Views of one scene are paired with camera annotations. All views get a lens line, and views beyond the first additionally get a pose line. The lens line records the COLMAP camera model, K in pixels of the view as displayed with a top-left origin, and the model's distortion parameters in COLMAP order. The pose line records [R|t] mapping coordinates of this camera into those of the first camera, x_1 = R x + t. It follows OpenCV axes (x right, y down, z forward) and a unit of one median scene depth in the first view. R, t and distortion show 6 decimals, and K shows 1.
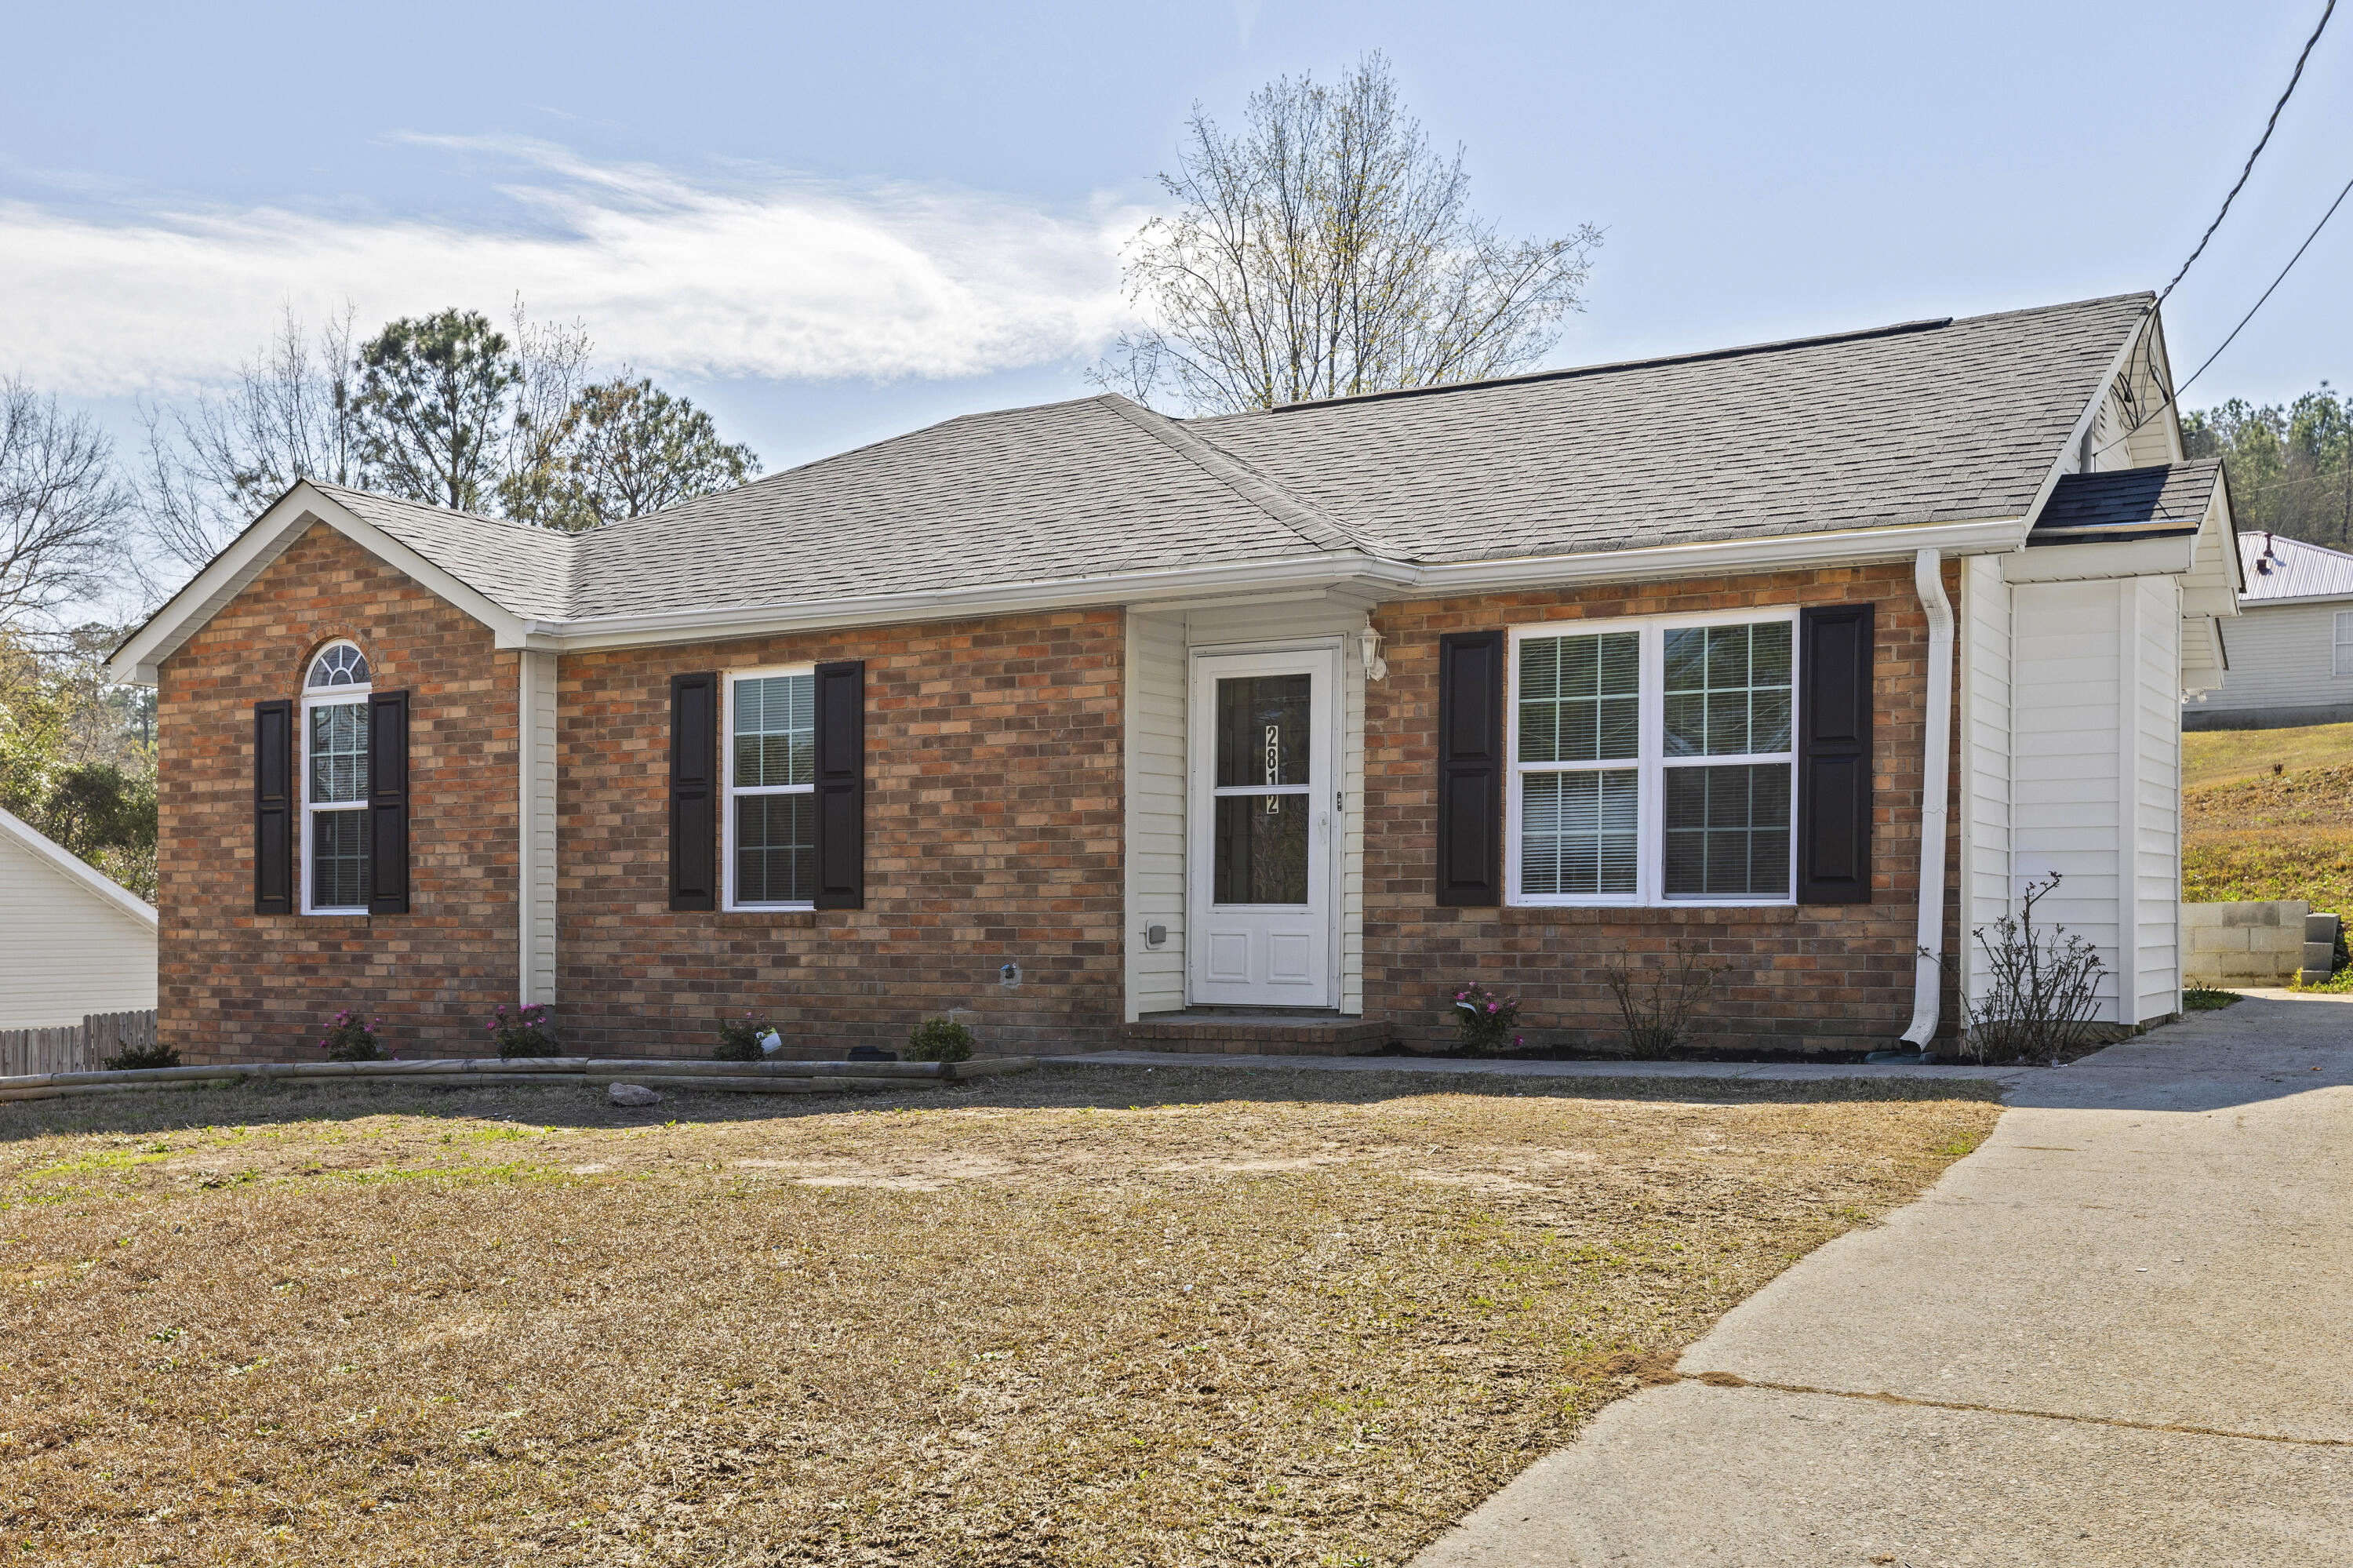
lens RADIAL K [[2272.1, 0, 1171.3], [0, 2272.1, 939.3], [0, 0, 1]] dist [-0.000737, 0.000000]
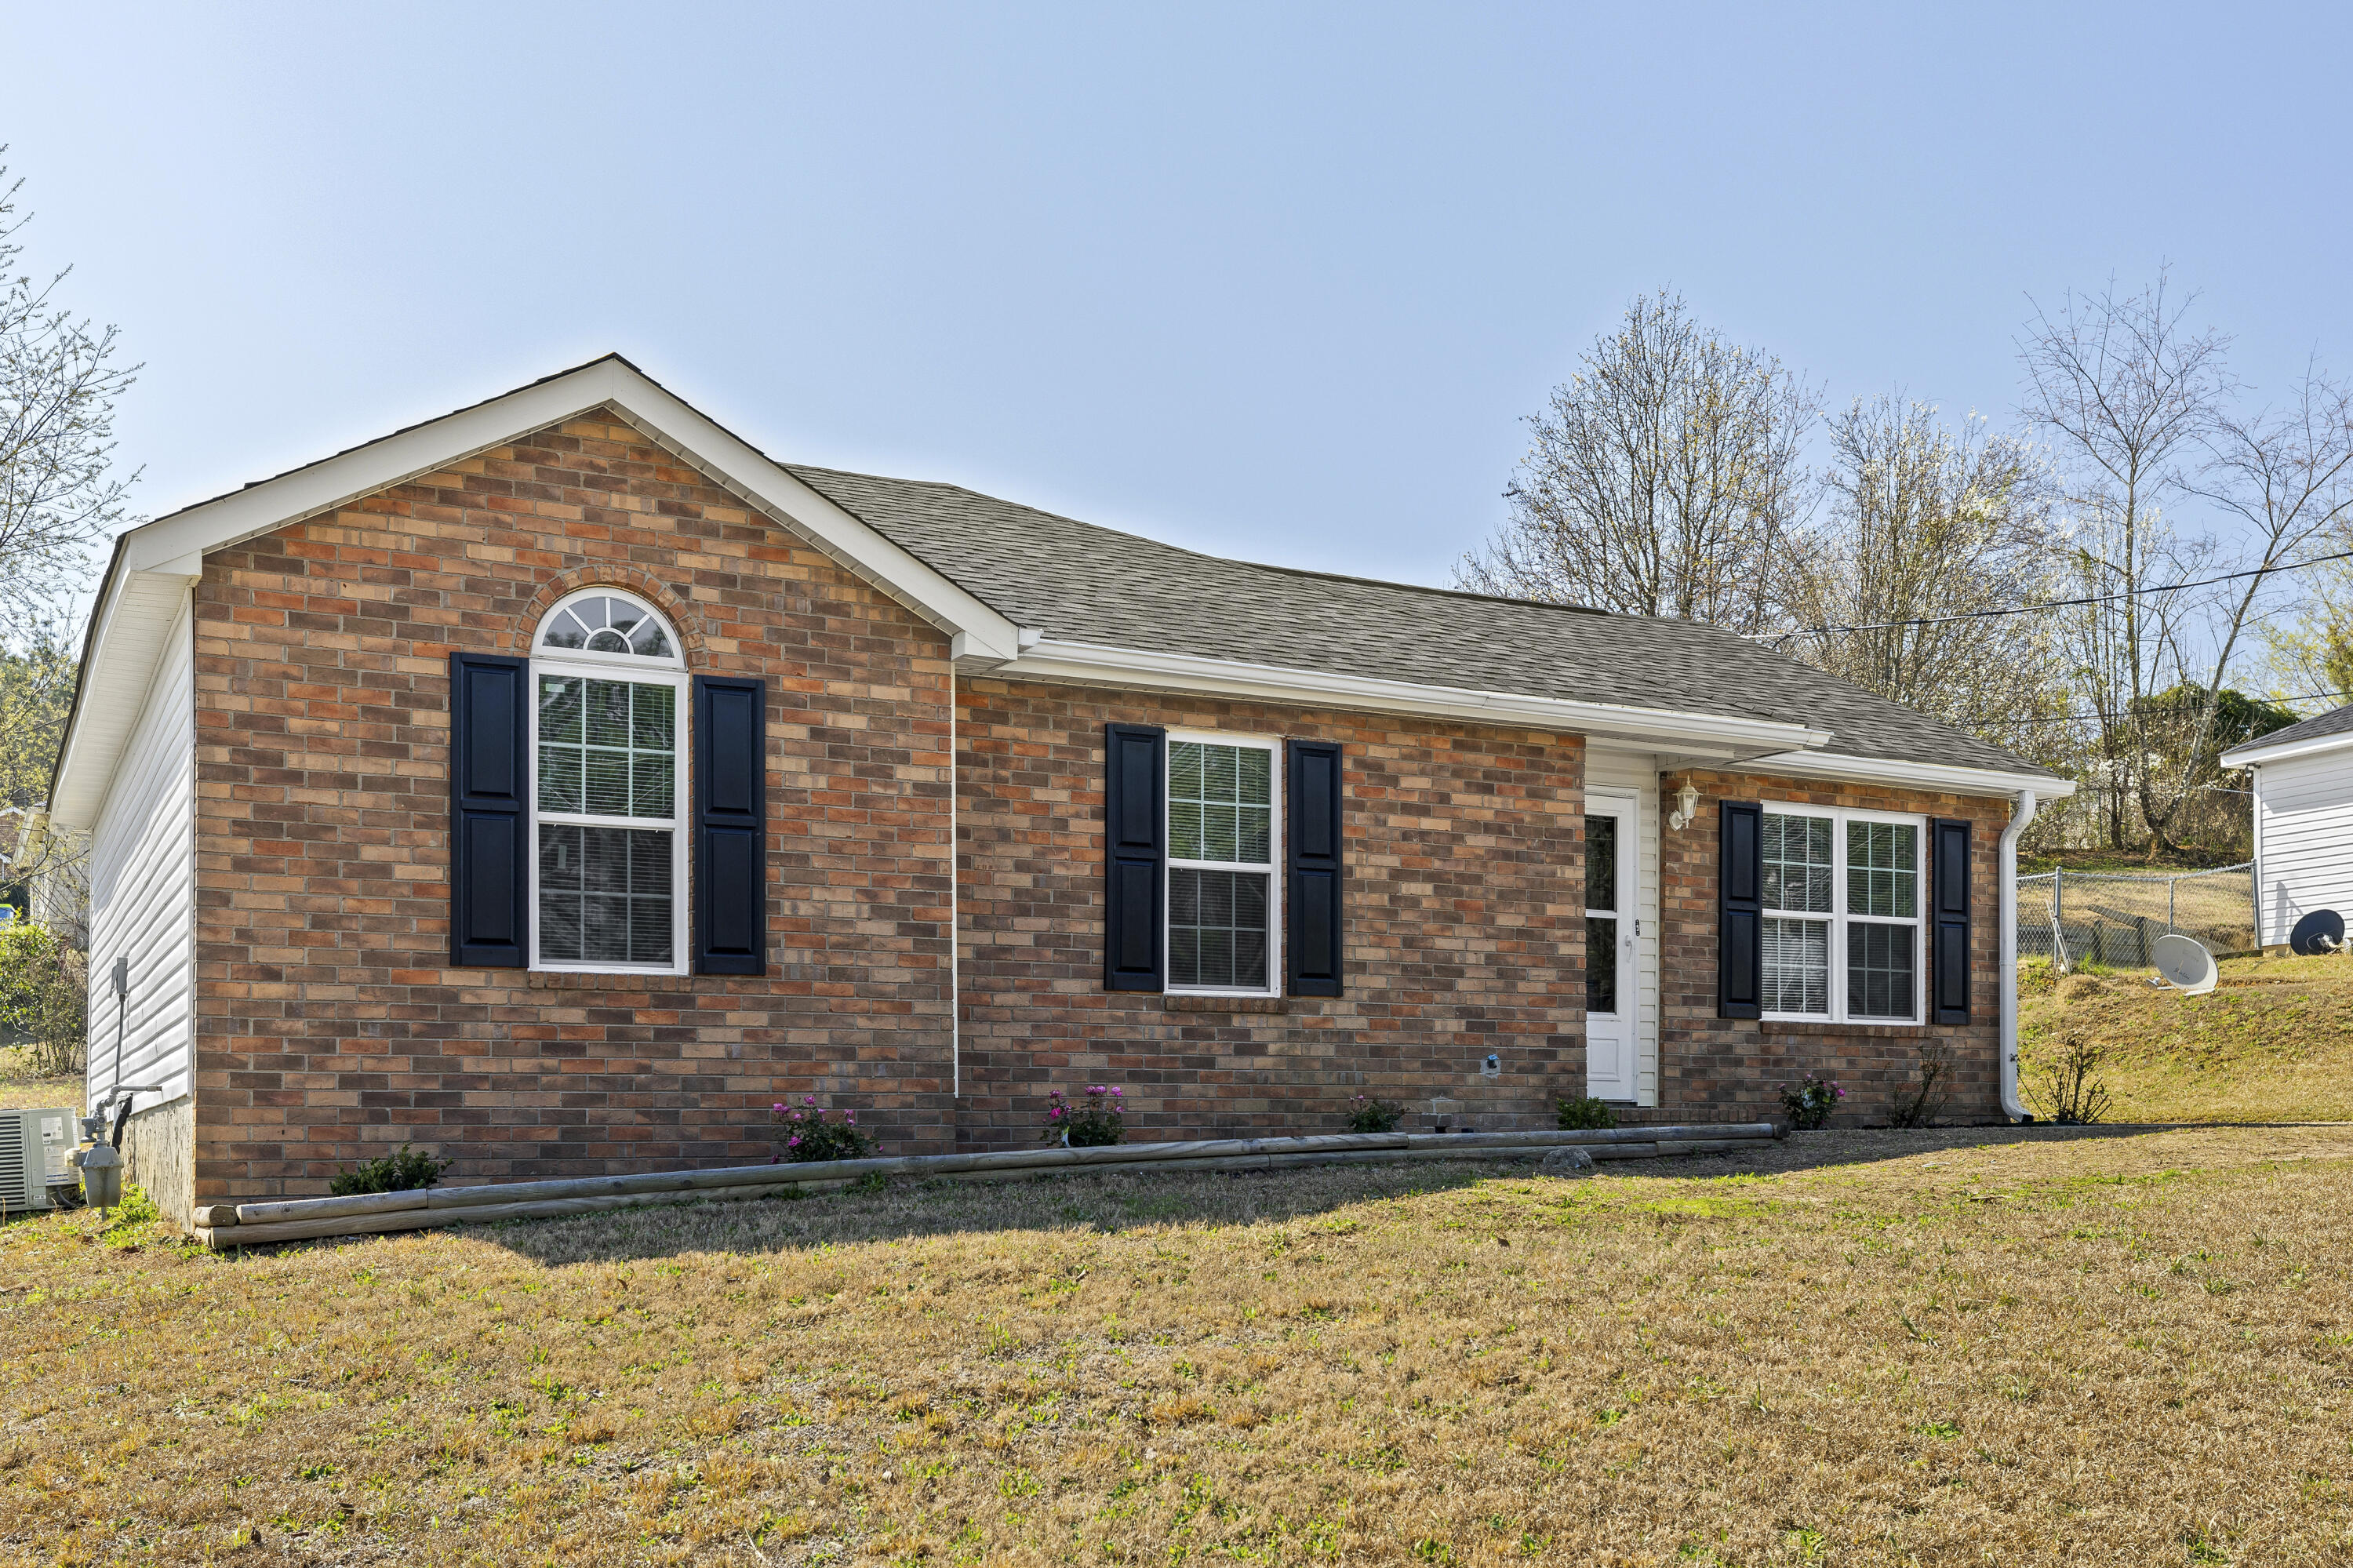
lens RADIAL K [[2272.1, 0, 1124.3], [0, 2272.1, 1174.0], [0, 0, 1]] dist [-0.000737, 0.000000]
pose [[0.542046, -0.004302, 0.840338, -1.060844], [0.010773, 0.999940, -0.001830, 0.066939], [-0.840280, 0.010045, 0.542060, 0.574748]]
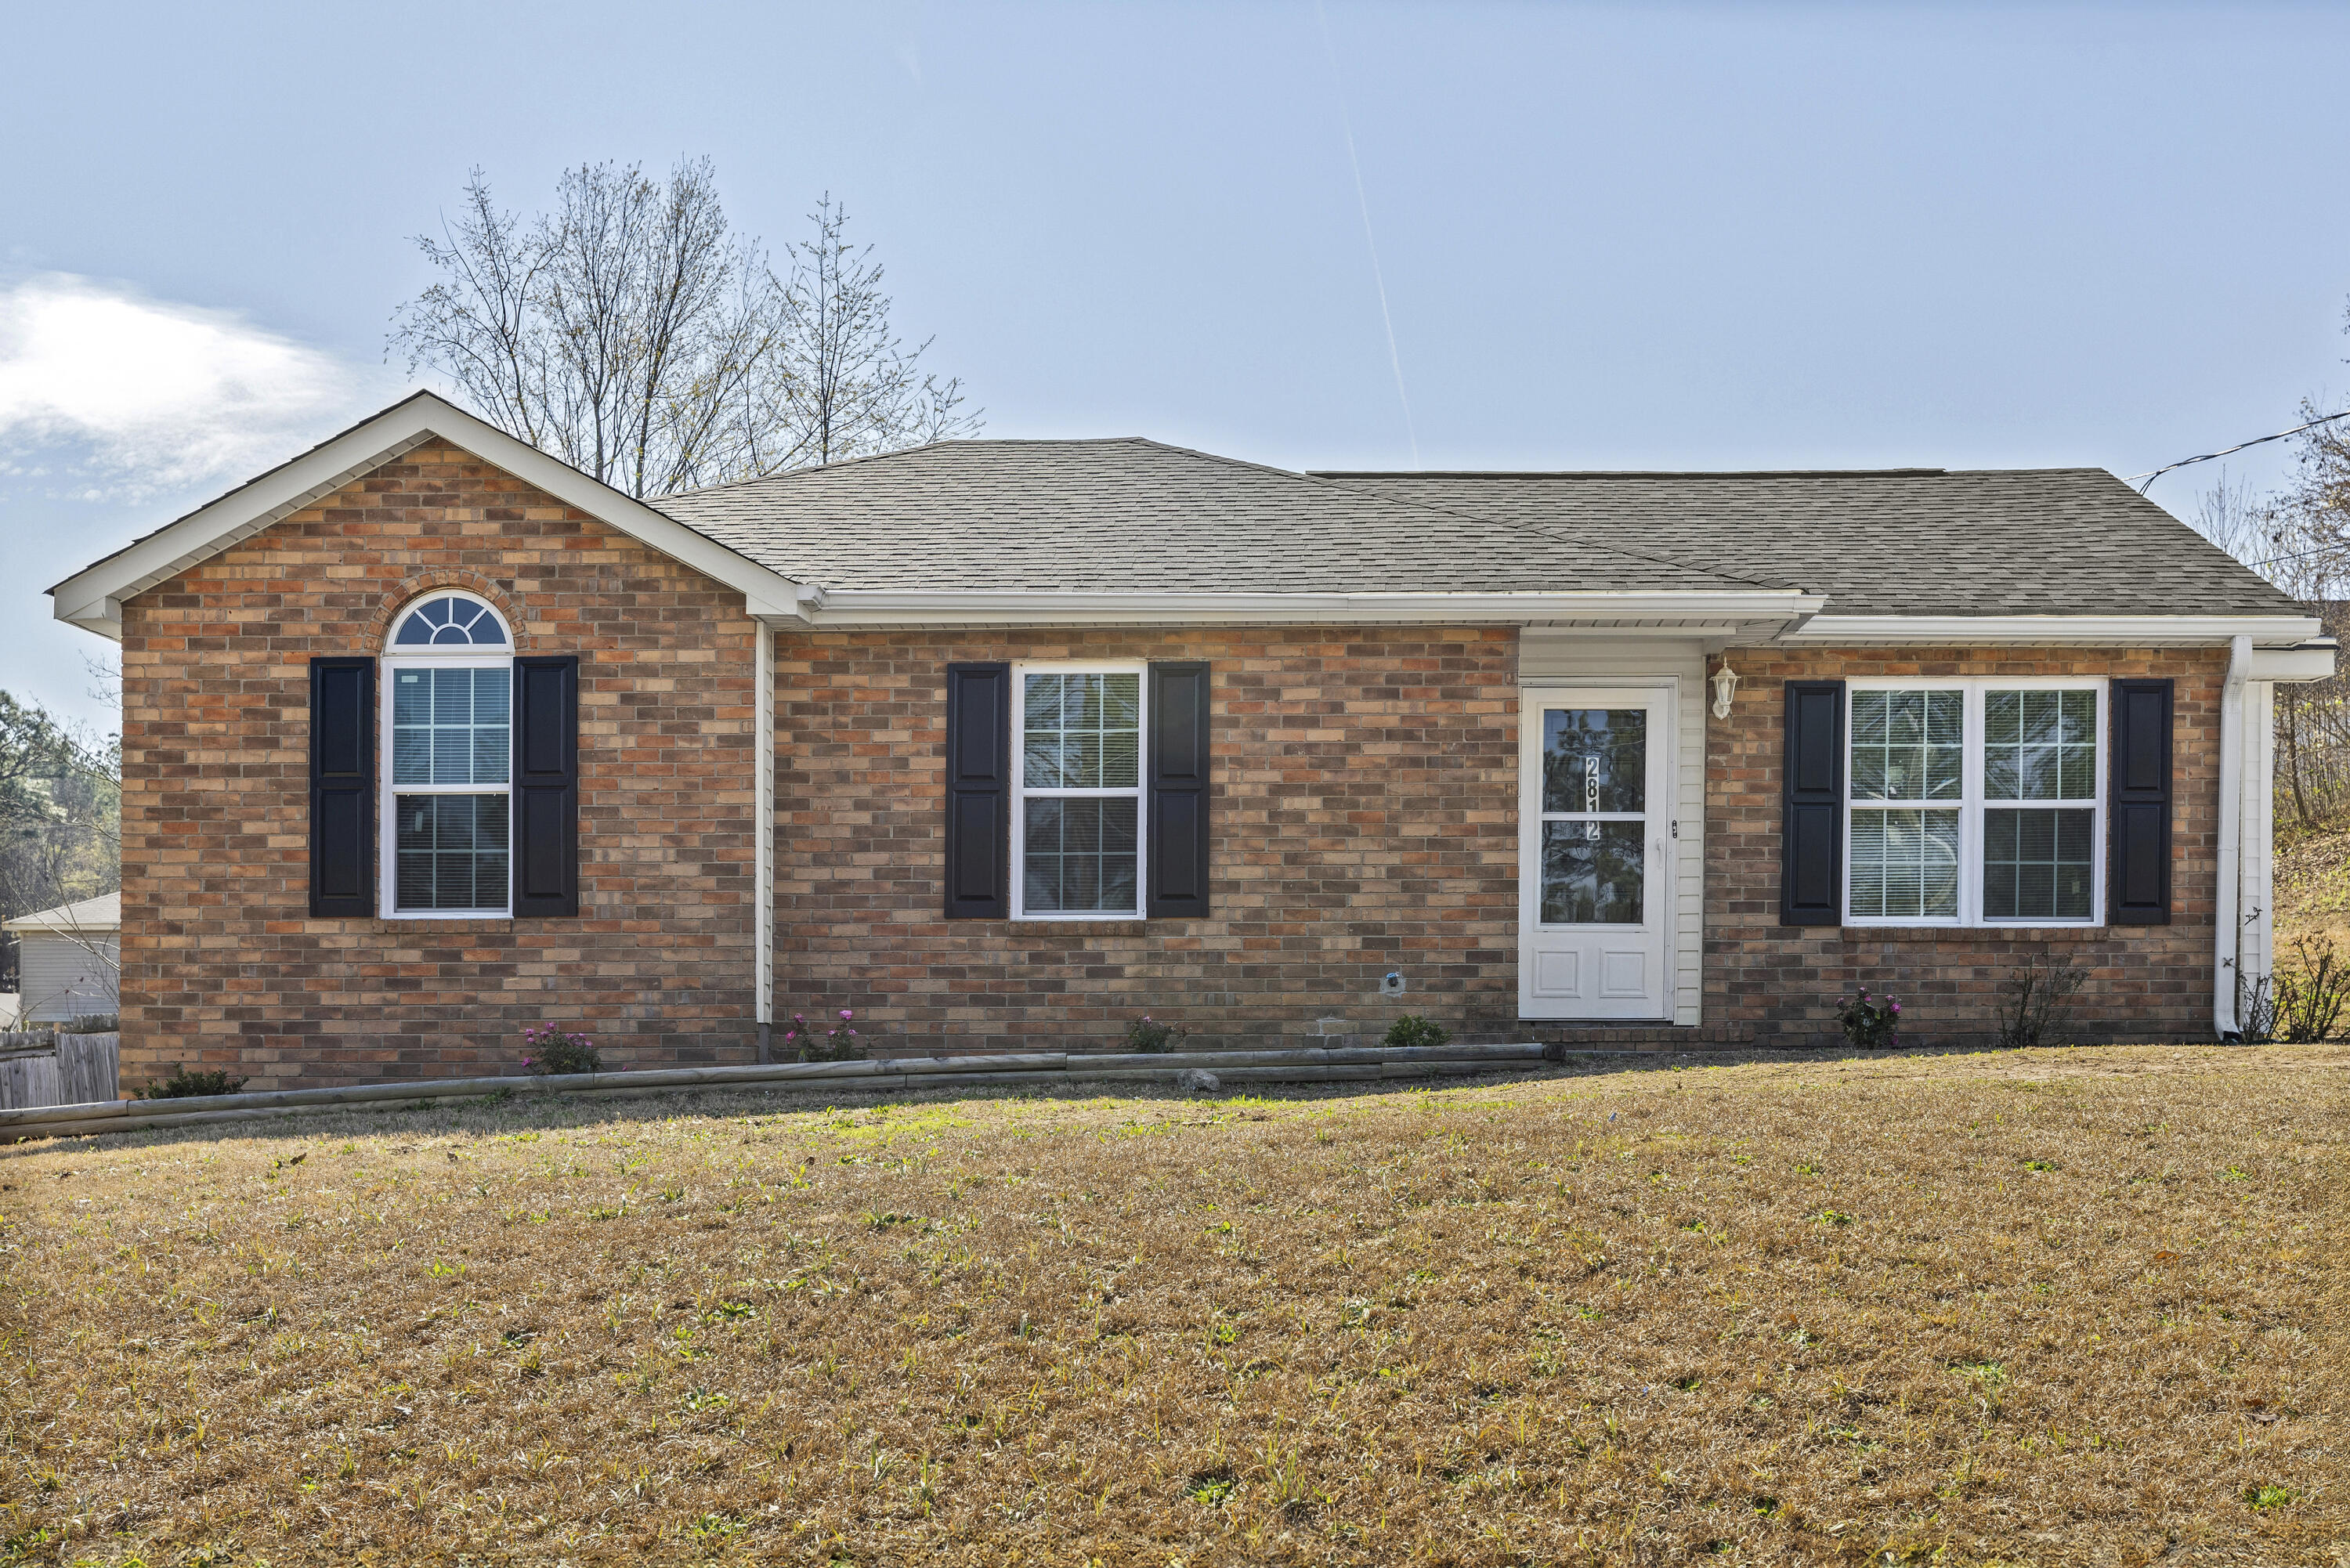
lens RADIAL K [[2268.9, 0, 1279.0], [0, 2268.9, 1125.0], [0, 0, 1]] dist [-0.000737, 0.000000]
pose [[0.873530, -0.001656, 0.486768, -0.610503], [0.001078, 0.999998, 0.001468, 0.077672], [-0.486770, -0.000758, 0.873530, 0.144710]]
